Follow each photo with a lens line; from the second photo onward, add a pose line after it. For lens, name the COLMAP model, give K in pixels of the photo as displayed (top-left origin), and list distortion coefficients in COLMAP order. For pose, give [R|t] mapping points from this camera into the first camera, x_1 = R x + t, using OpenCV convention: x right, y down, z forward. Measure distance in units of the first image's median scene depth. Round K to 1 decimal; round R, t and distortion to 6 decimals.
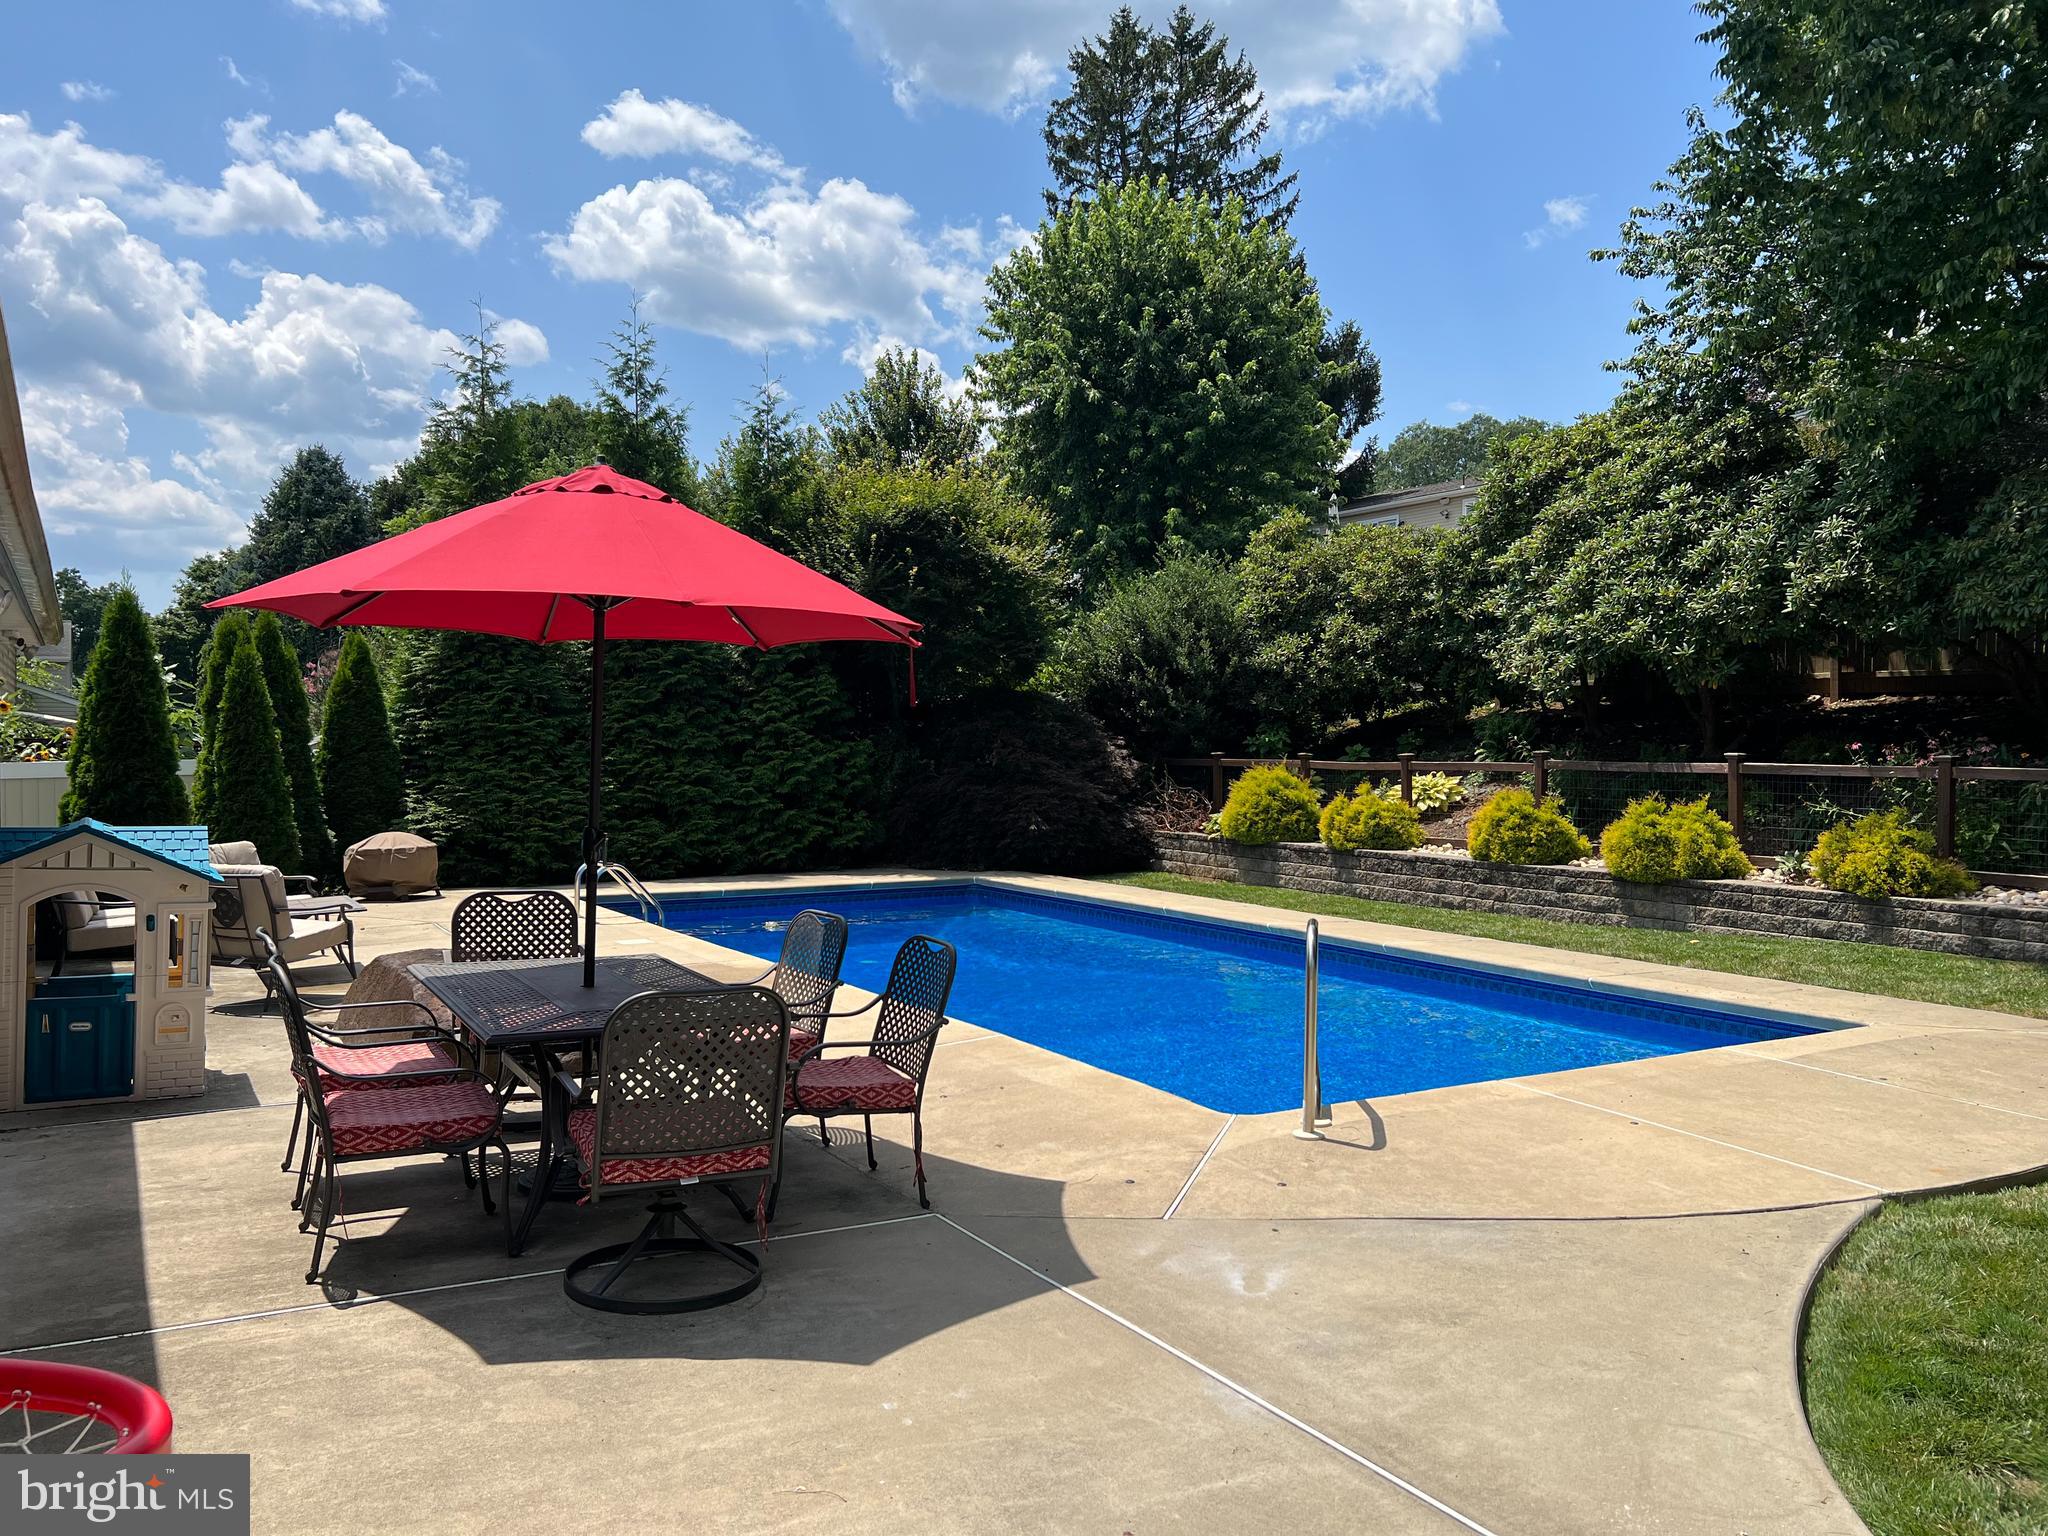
lens RADIAL K [[1522.1, 0, 1052.6], [0, 1522.1, 777.5], [0, 0, 1]] dist [0.077091, -0.095837]
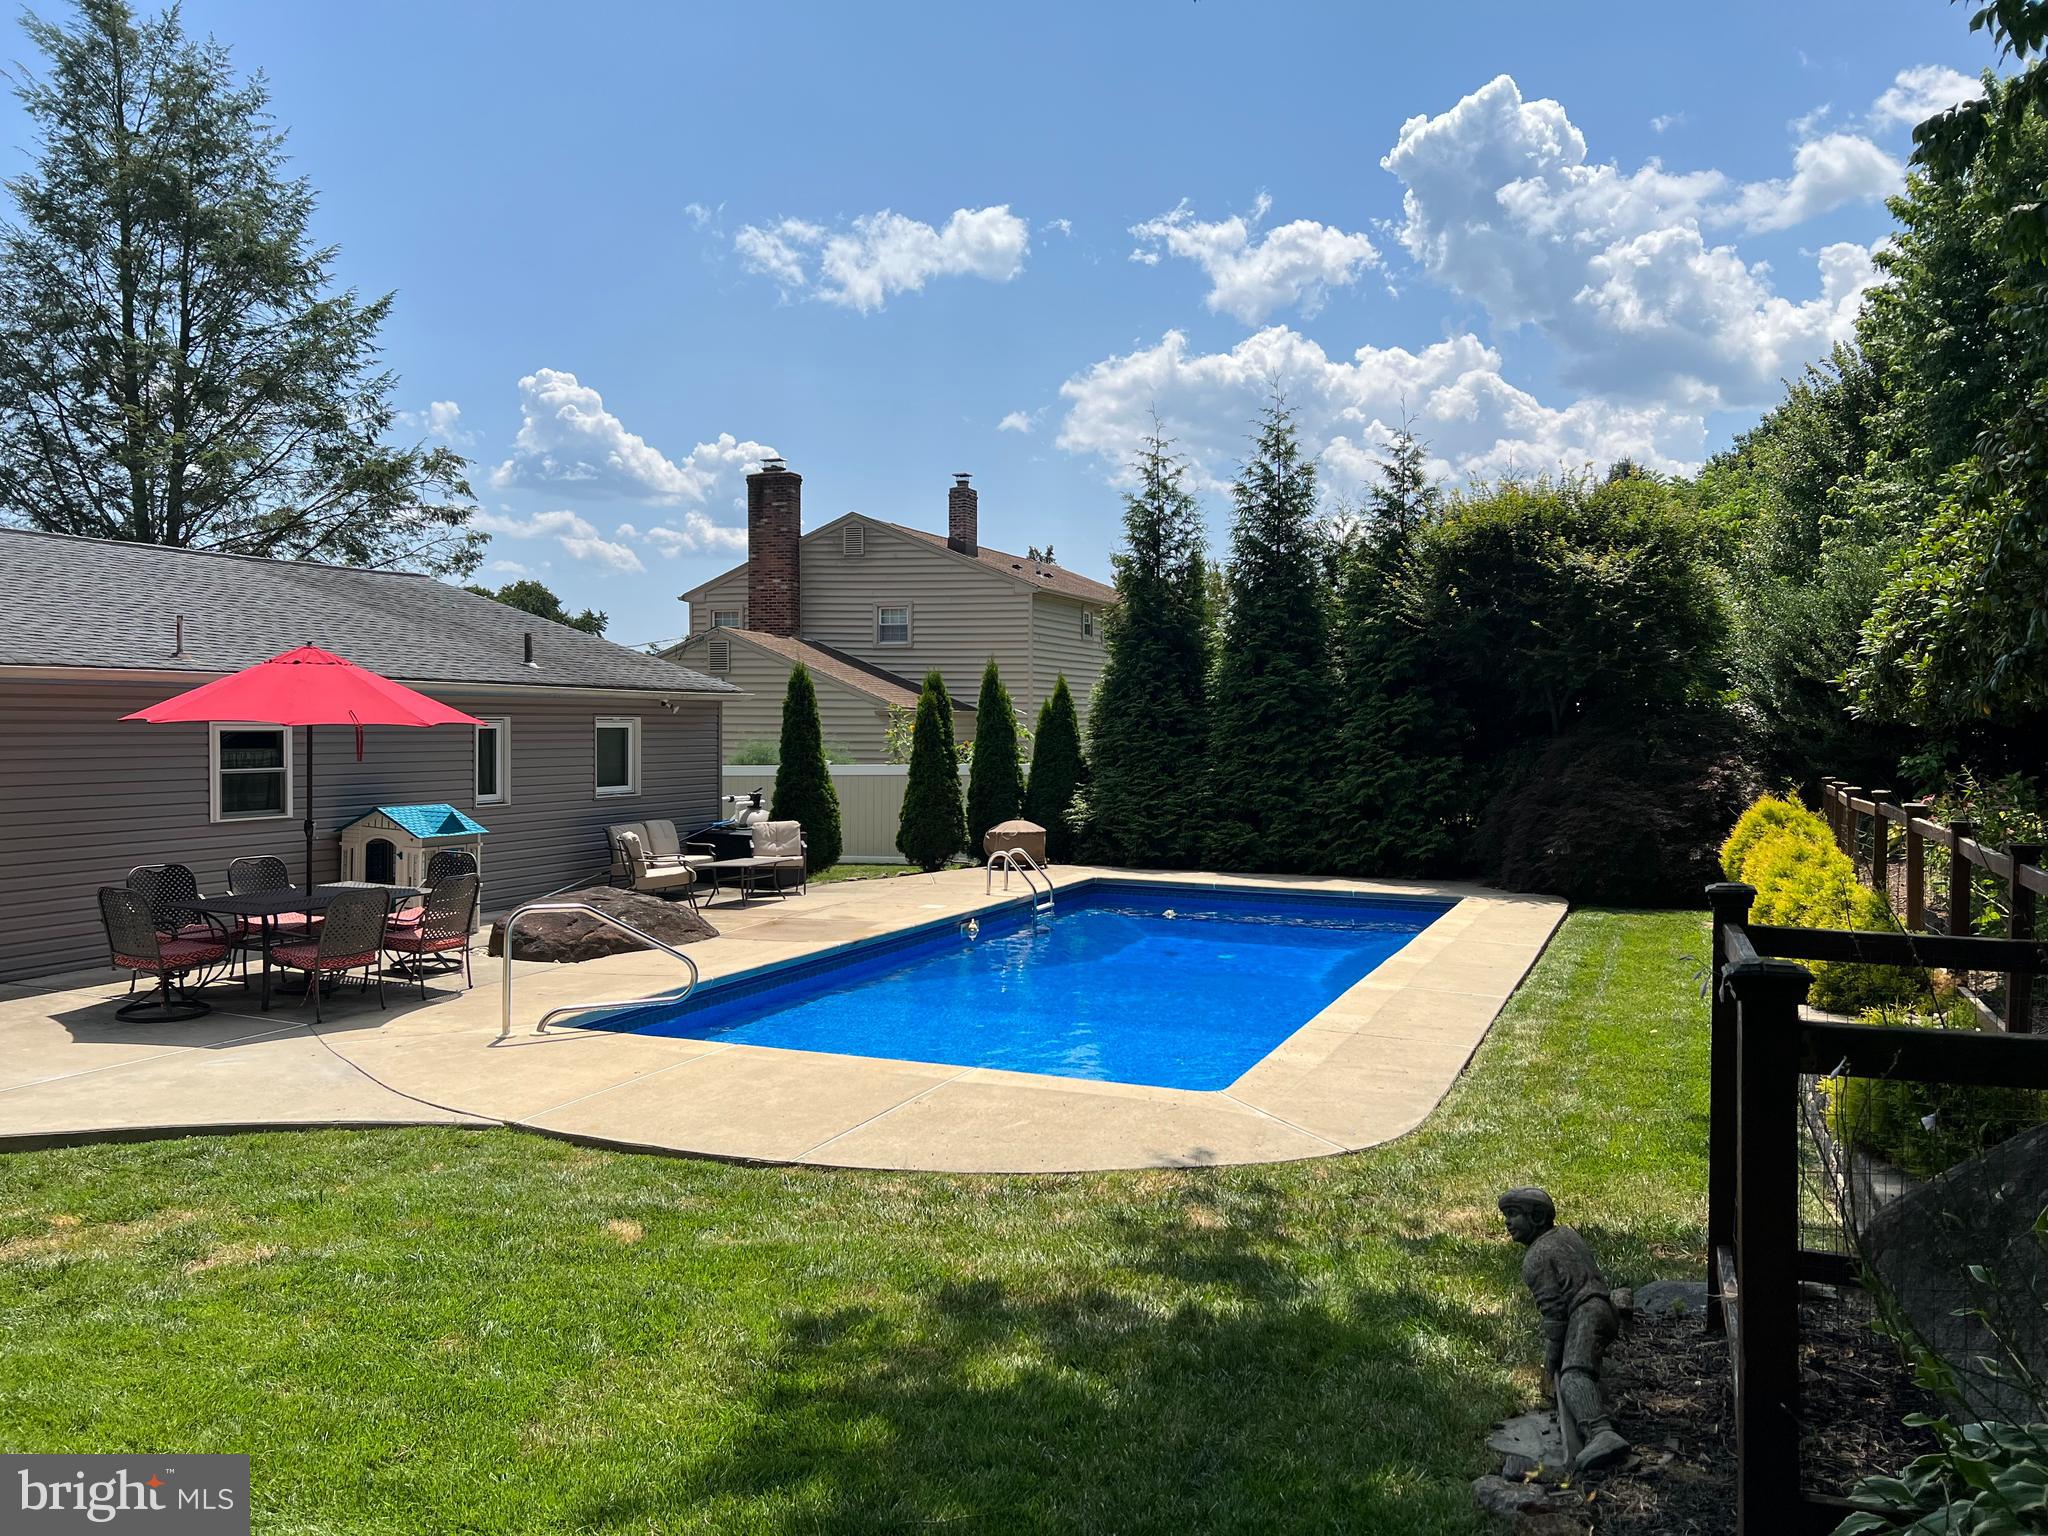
lens RADIAL K [[1522.1, 0, 1026.5], [0, 1522.1, 784.8], [0, 0, 1]] dist [0.077091, -0.095837]
pose [[0.594356, 0.030234, -0.803633, 0.591986], [-0.020385, 0.999538, 0.022528, -0.024933], [0.803943, 0.002993, 0.594698, 0.163568]]
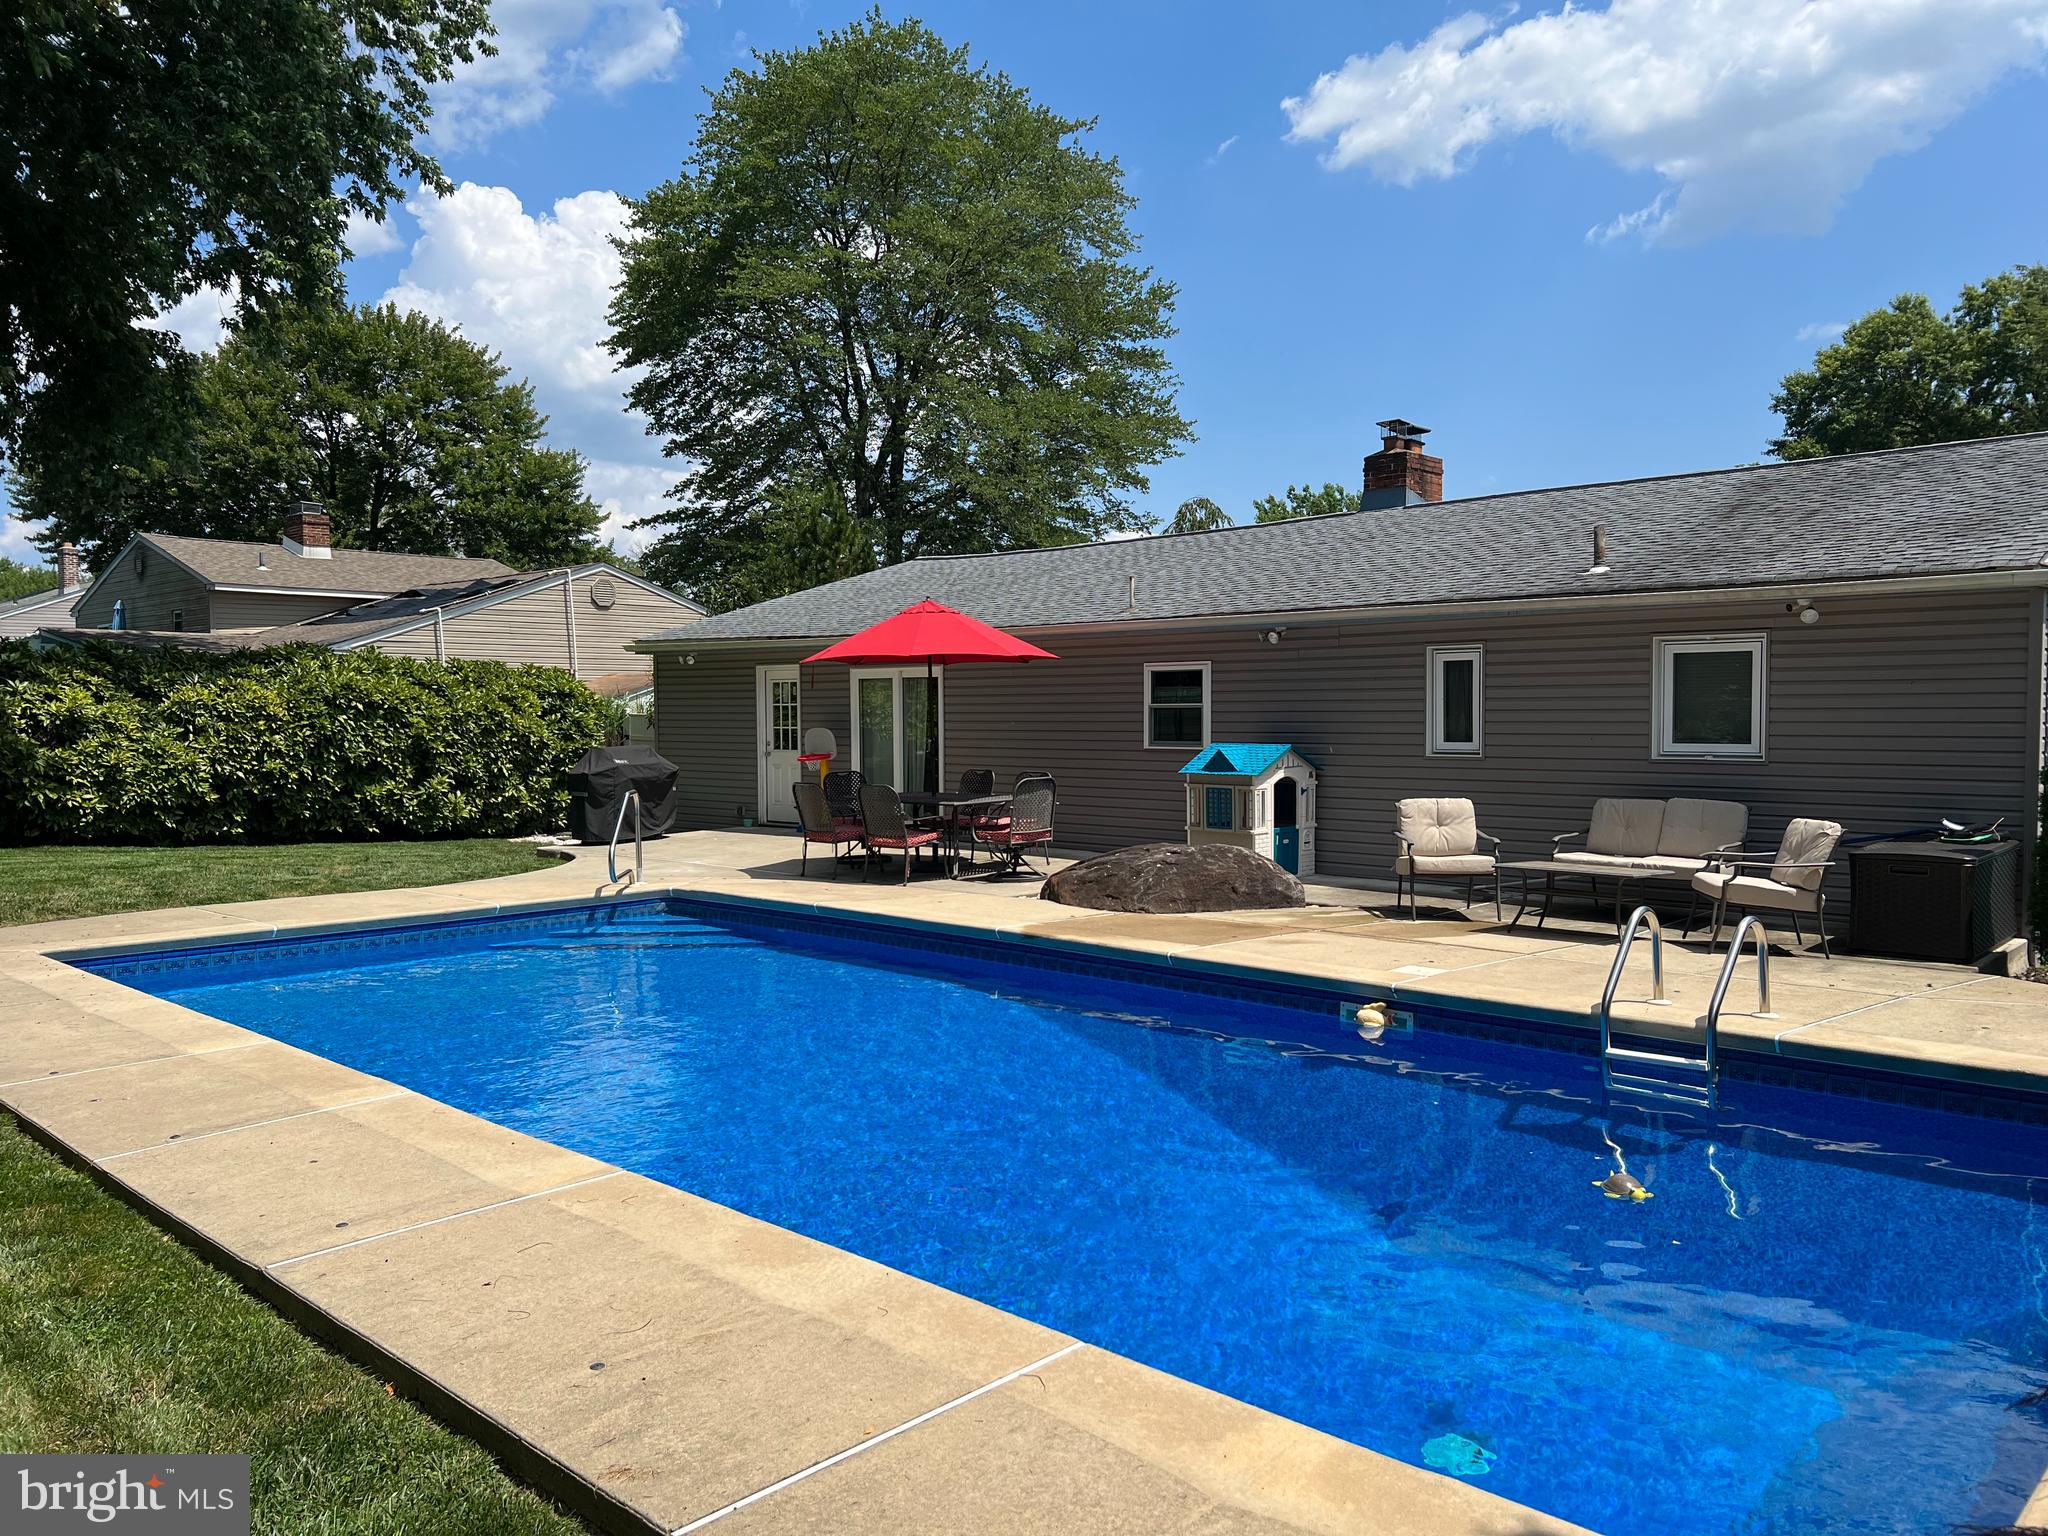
lens RADIAL K [[1522.1, 0, 1026.8], [0, 1522.1, 769.1], [0, 0, 1]] dist [0.077091, -0.095837]
pose [[-0.955256, 0.014142, -0.295441, 0.057569], [-0.001204, 0.998662, 0.051697, -0.014799], [0.295776, 0.049740, -0.953961, 1.098195]]
